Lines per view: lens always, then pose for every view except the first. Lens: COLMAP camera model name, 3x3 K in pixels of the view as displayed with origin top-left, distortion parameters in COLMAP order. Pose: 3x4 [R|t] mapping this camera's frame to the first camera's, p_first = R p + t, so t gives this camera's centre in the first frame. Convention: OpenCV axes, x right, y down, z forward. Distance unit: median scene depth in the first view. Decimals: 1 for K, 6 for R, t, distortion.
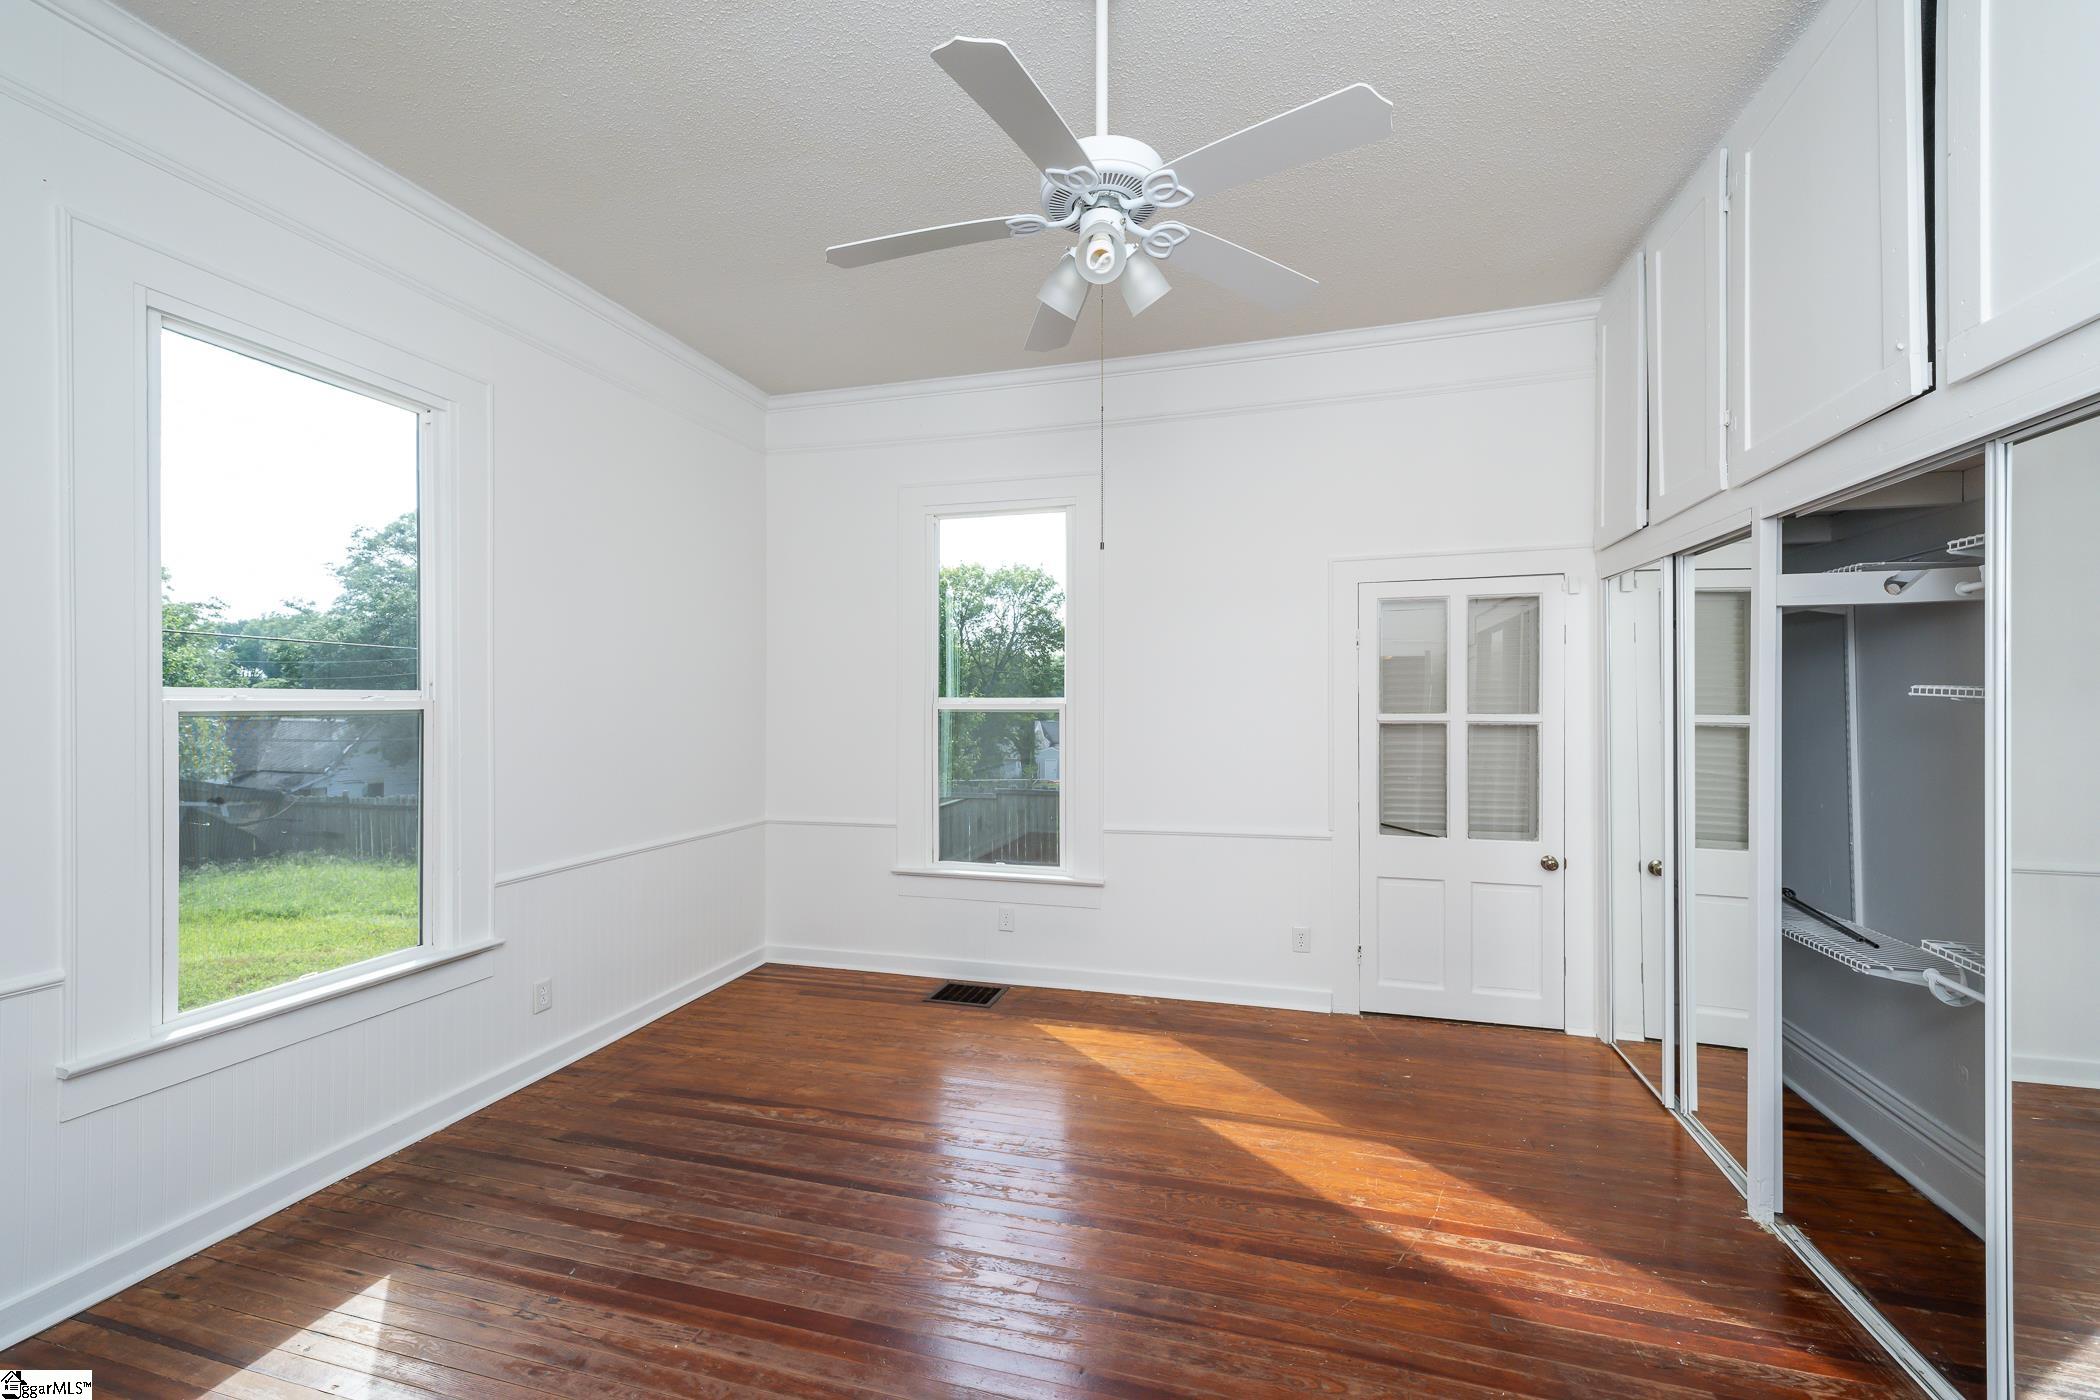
lens RADIAL K [[841.7, 0, 1050.0], [0, 841.7, 700.0], [0, 0, 1]] dist [0.000929, 0.000669]
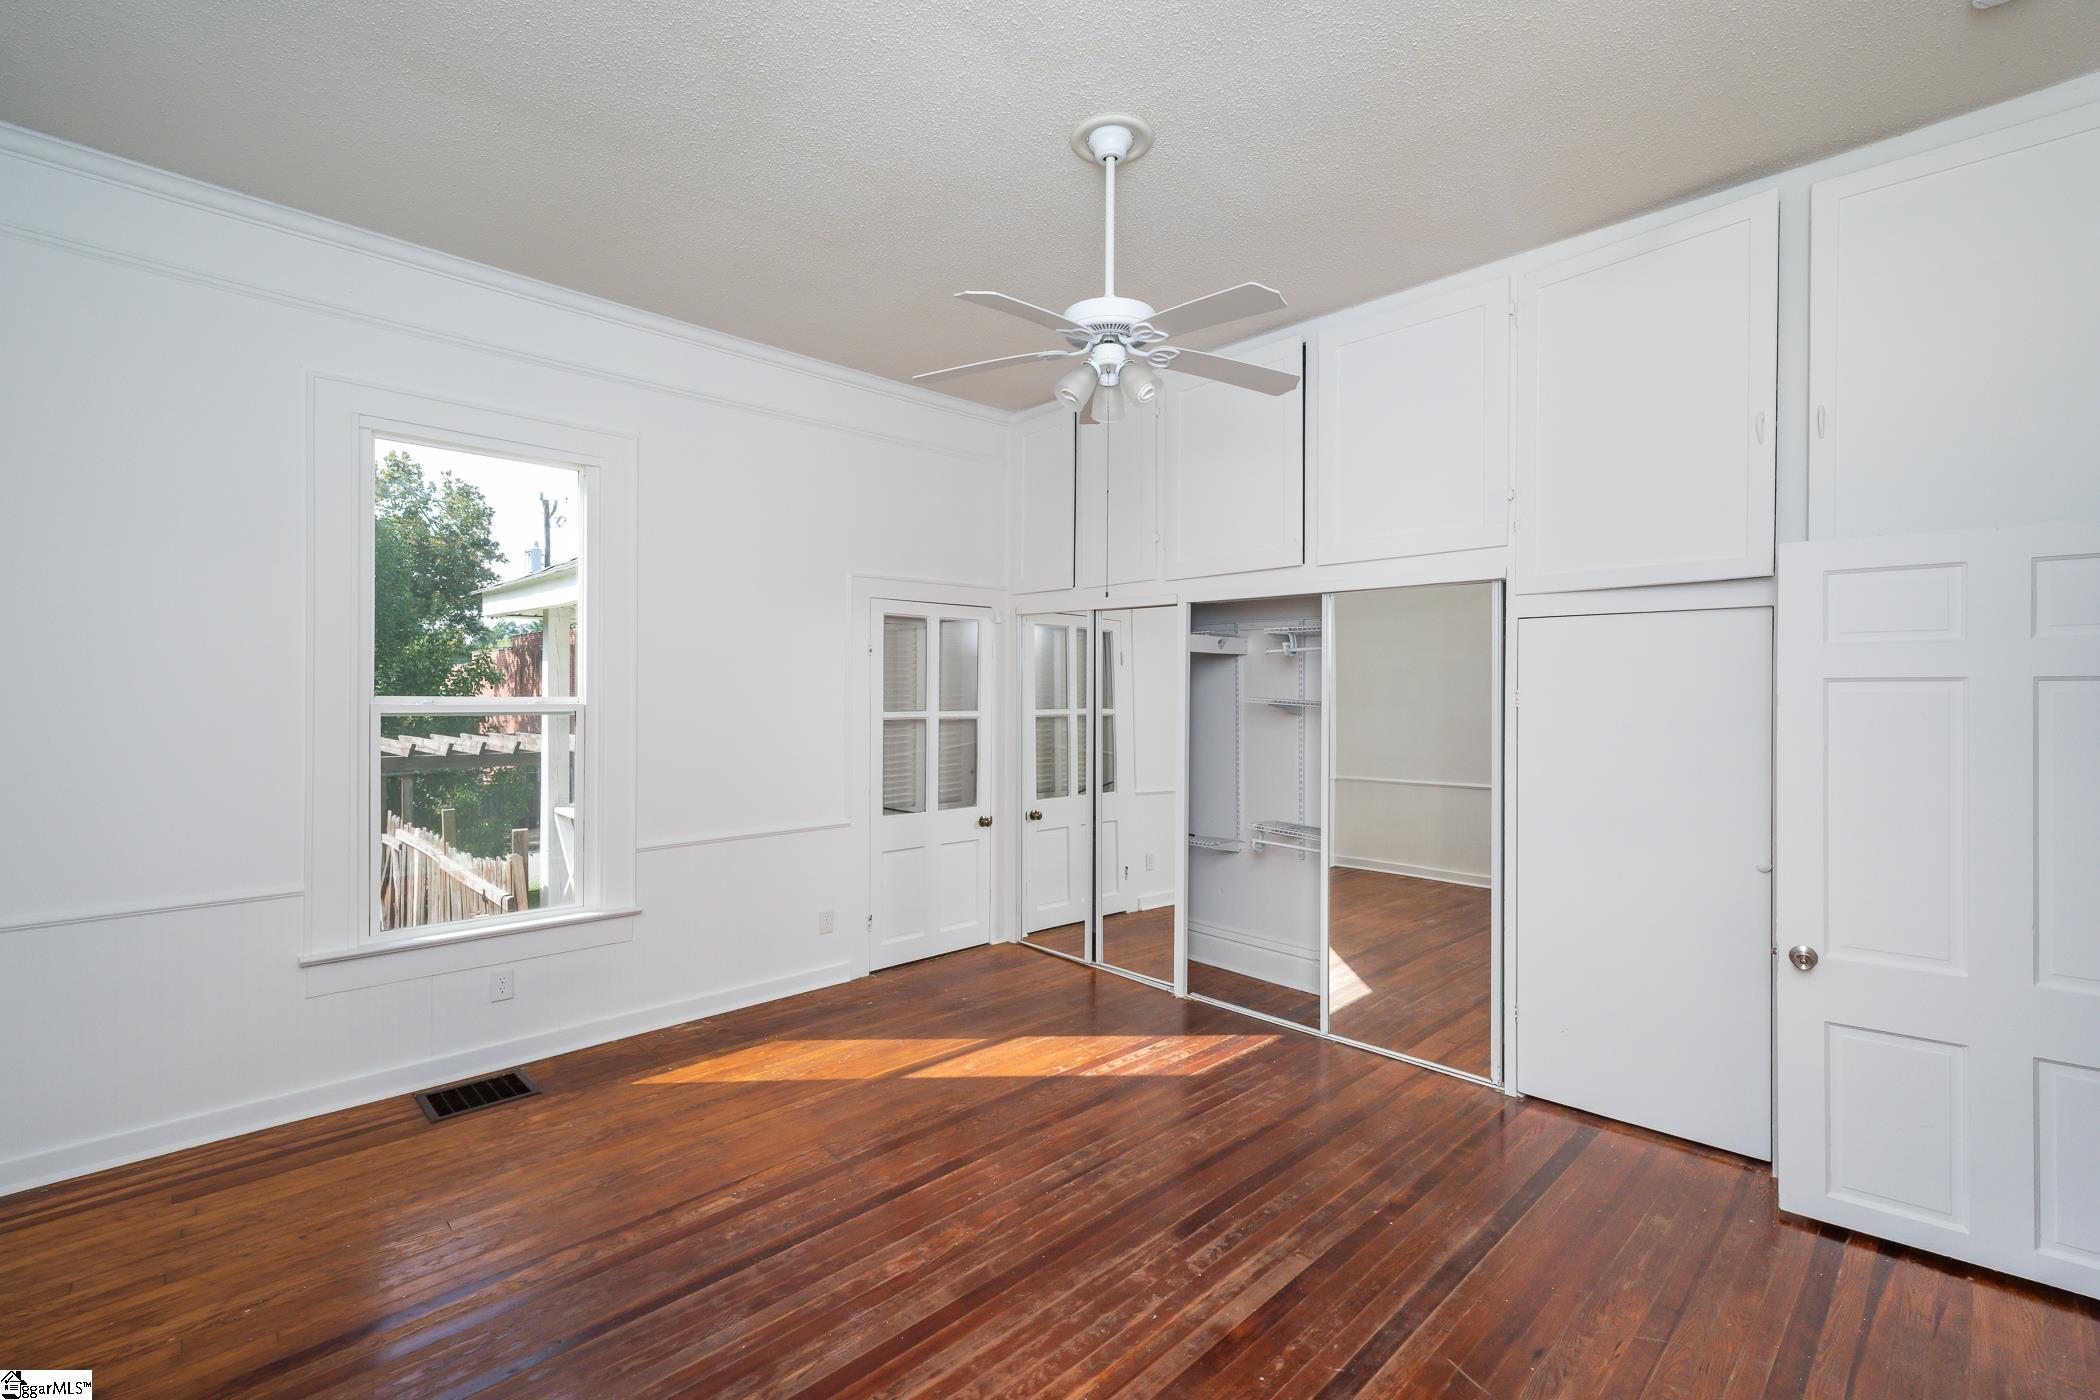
lens RADIAL K [[927.0, 0, 1037.3], [0, 927.0, 685.3], [0, 0, 1]] dist [0.002311, -0.000011]
pose [[0.504453, 0.010372, 0.863377, -0.835354], [-0.008352, 0.999940, -0.007132, -0.018457], [-0.863399, -0.003613, 0.504509, 0.231323]]
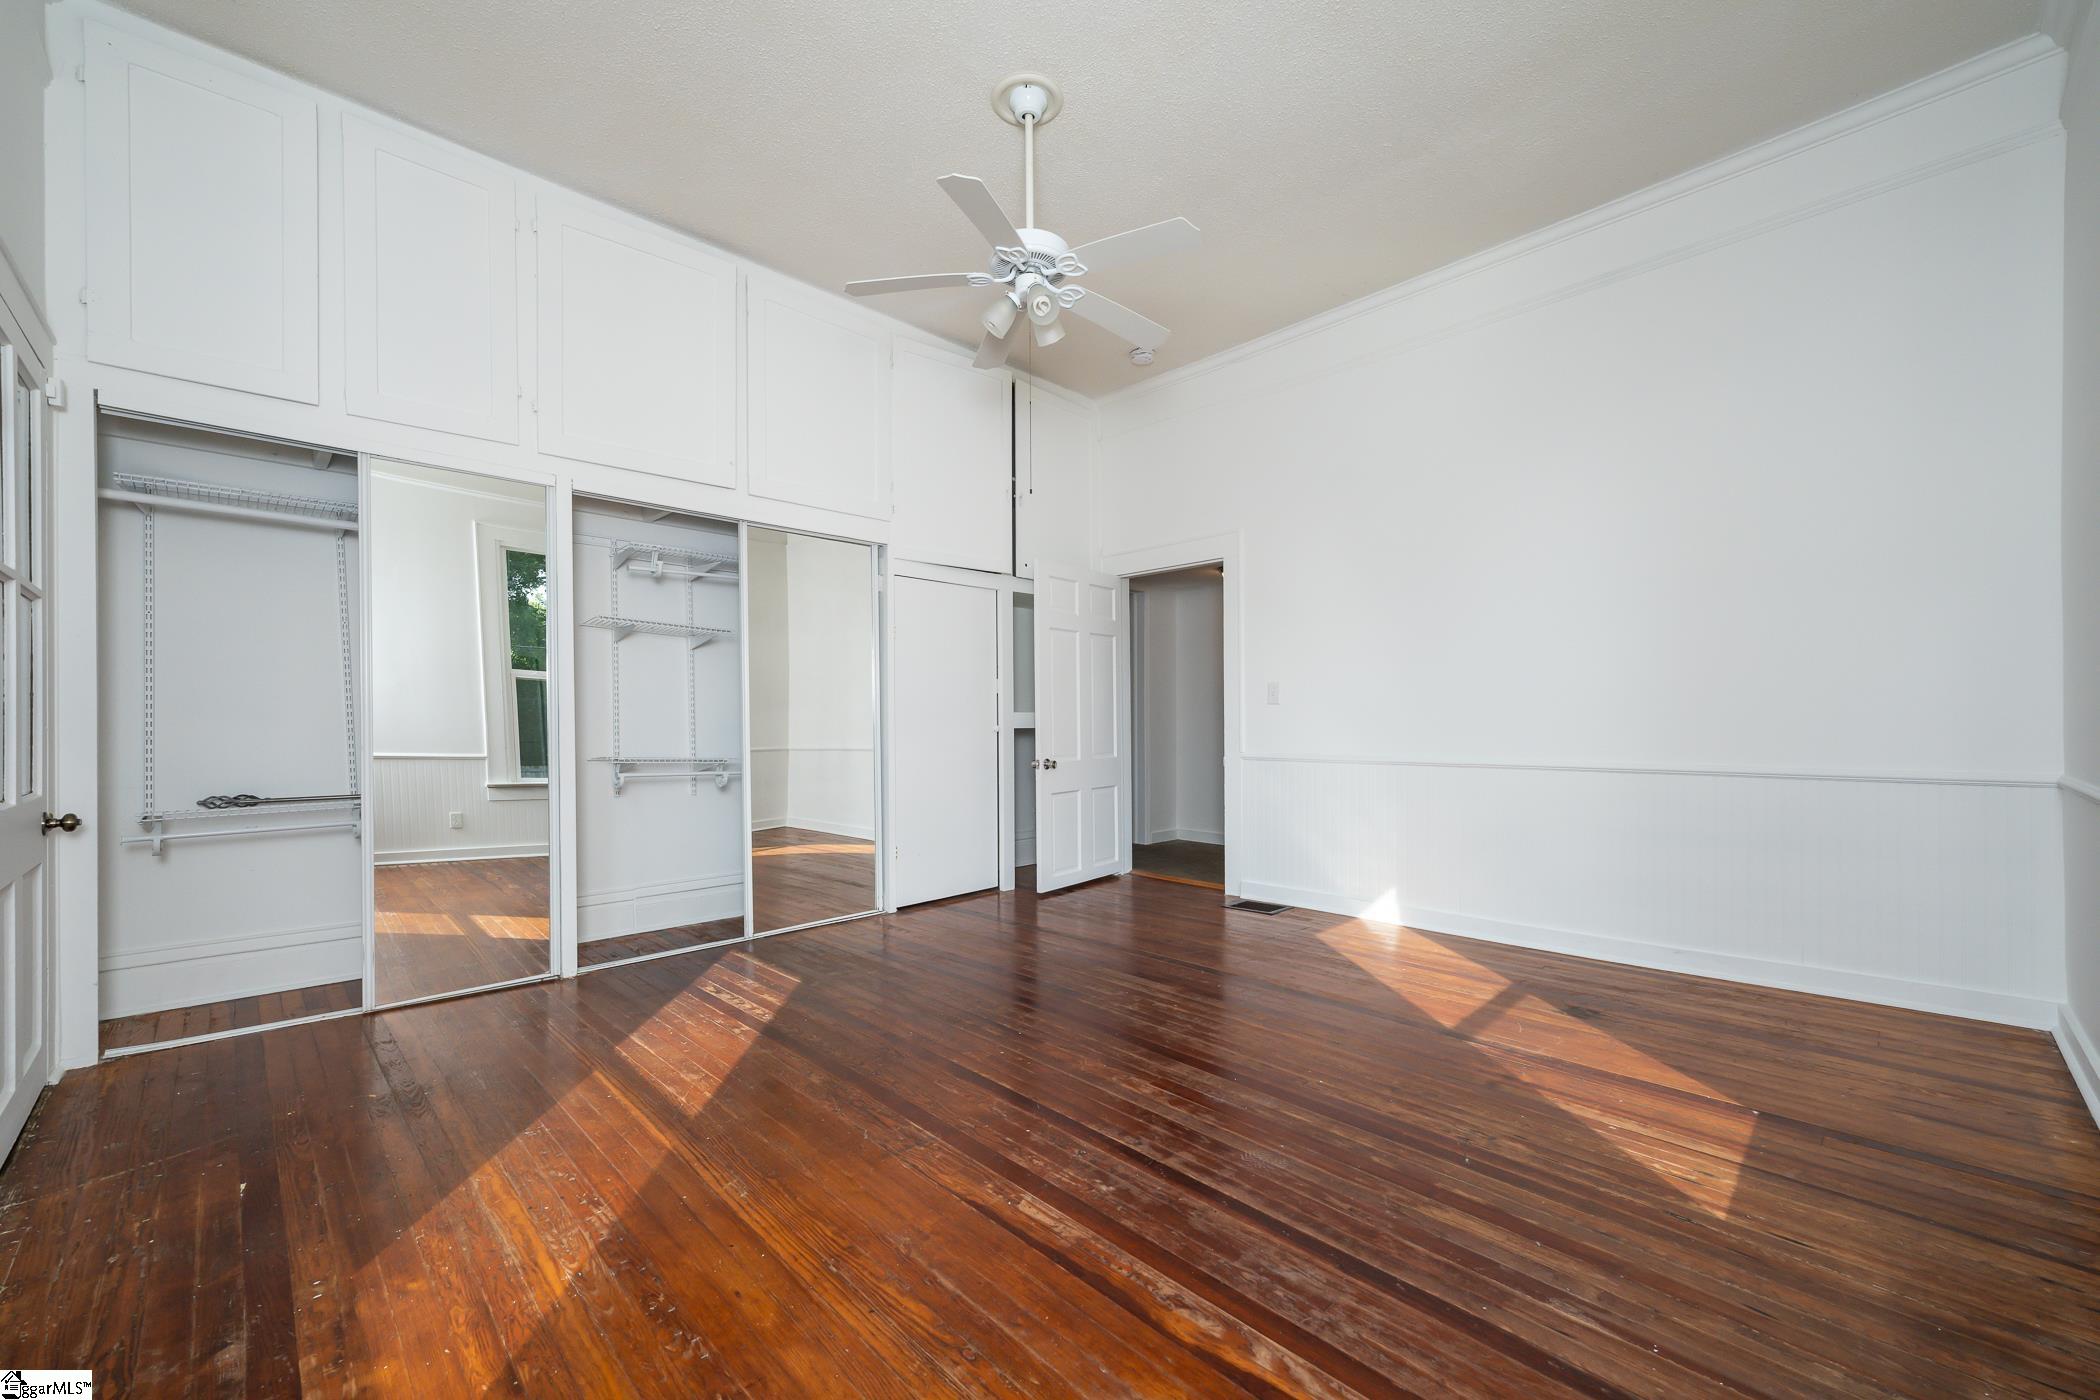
lens RADIAL K [[835.0, 0, 1056.0], [0, 835.0, 711.5], [0, 0, 1]] dist [0.001176, 0.000159]
pose [[-0.872282, 0.011728, 0.488863, -0.479143], [0.006217, 0.999898, -0.012894, 0.159072], [-0.488964, -0.008208, -0.872265, 1.528694]]
